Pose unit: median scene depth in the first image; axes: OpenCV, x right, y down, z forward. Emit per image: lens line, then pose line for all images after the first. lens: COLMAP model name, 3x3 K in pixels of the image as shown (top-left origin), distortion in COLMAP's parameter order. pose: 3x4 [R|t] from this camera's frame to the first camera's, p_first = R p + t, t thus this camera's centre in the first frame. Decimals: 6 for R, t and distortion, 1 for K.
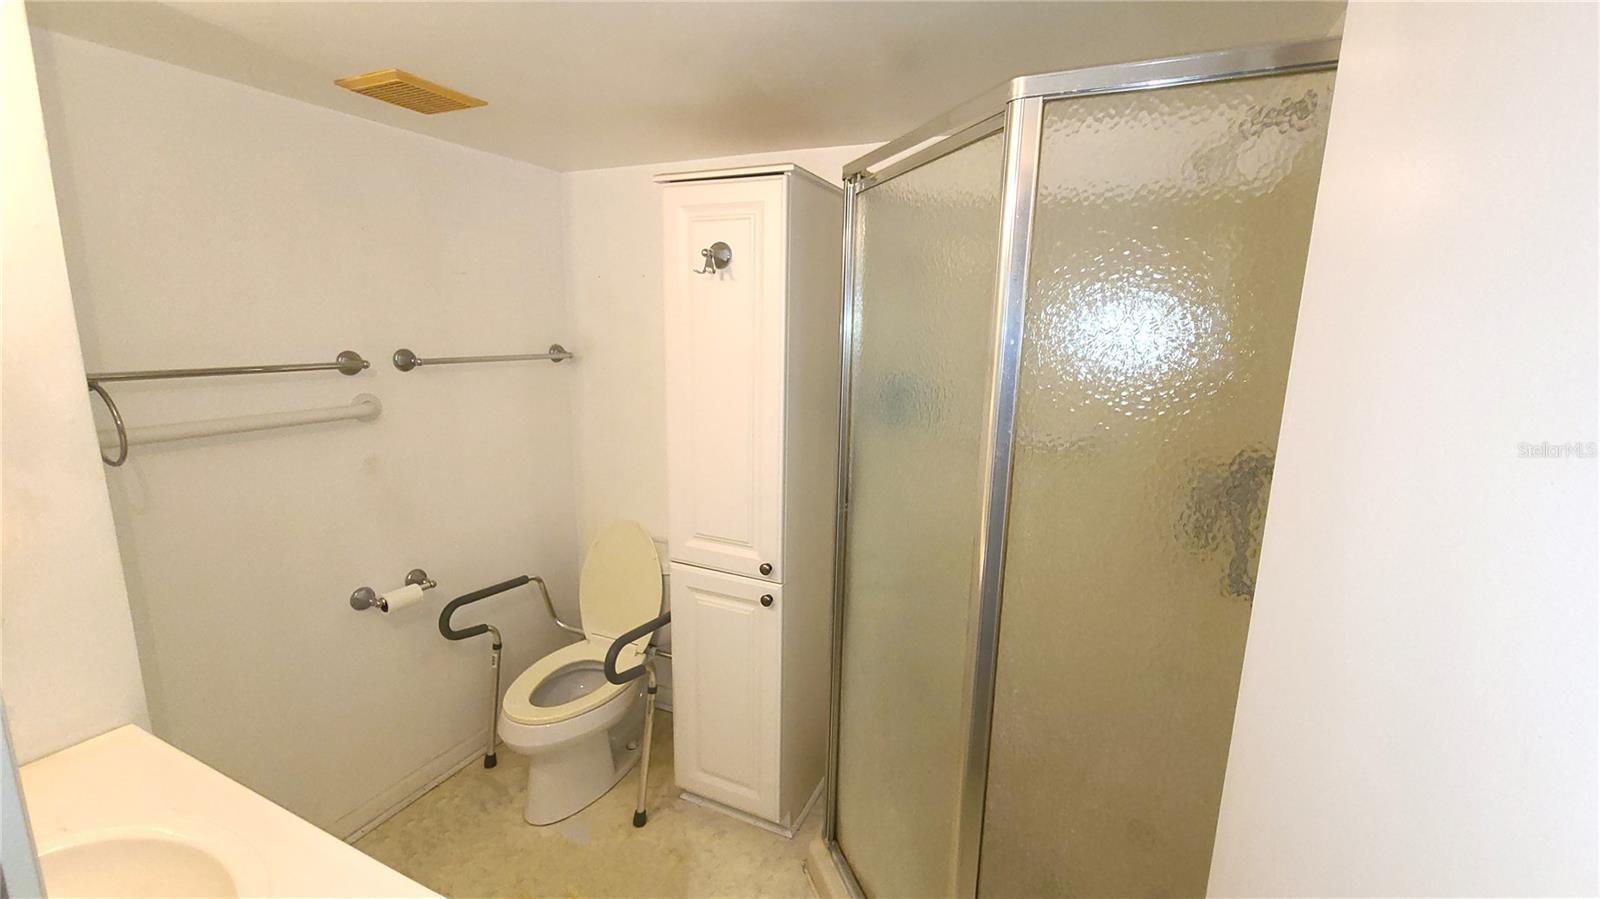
lens RADIAL K [[650.9, 0, 809.0], [0, 650.9, 453.2], [0, 0, 1]] dist [-0.001294, -0.001171]
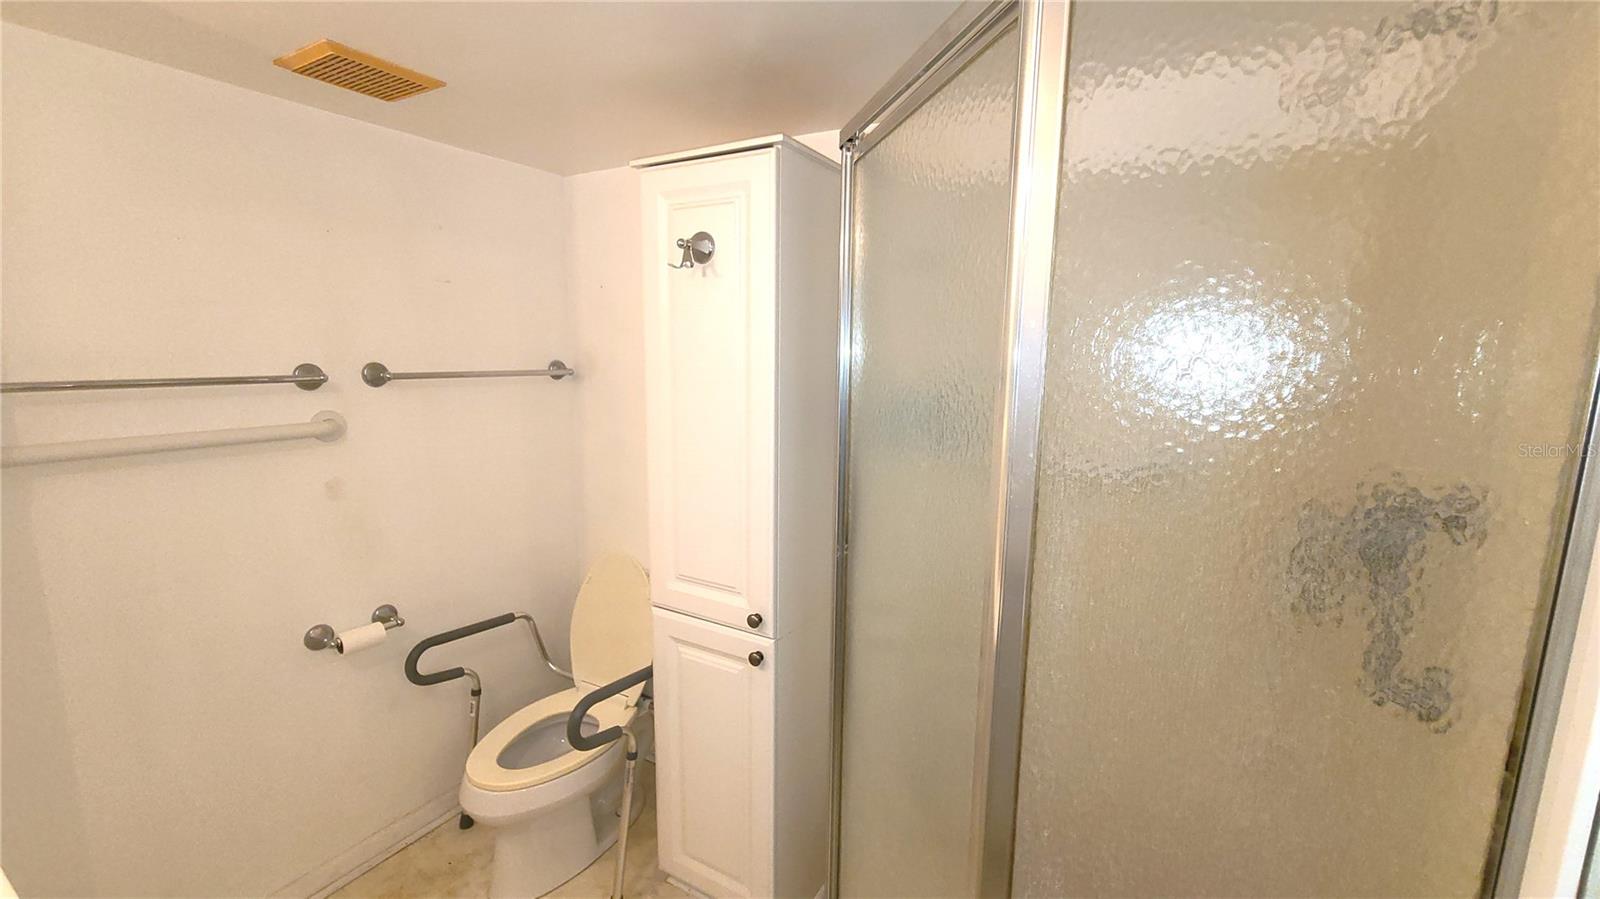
lens RADIAL K [[650.9, 0, 810.1], [0, 650.9, 450.8], [0, 0, 1]] dist [-0.001294, -0.001171]
pose [[0.995554, 0.006669, -0.093957, 0.076704], [-0.010789, 0.998999, -0.043415, -0.003168], [0.093573, 0.044235, 0.994629, 0.160999]]
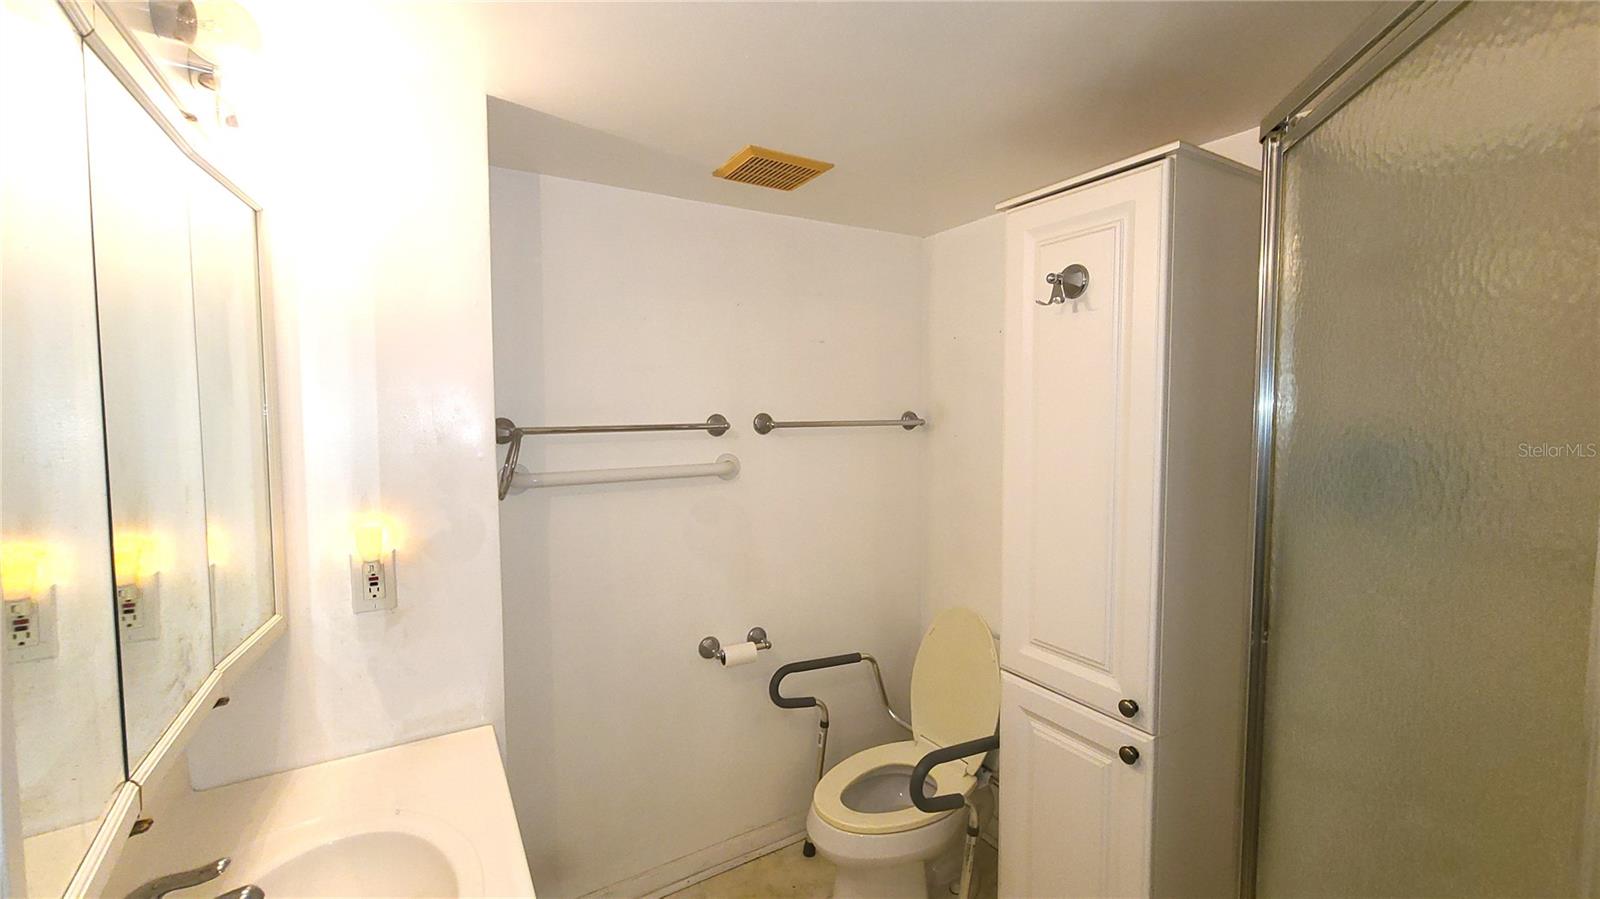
lens RADIAL K [[650.9, 0, 812.3], [0, 650.9, 449.7], [0, 0, 1]] dist [-0.001294, -0.001171]
pose [[0.830077, 0.009842, -0.557563, 0.036599], [-0.085887, 0.990171, -0.110387, 0.009192], [0.550996, 0.139517, 0.822763, 0.188260]]
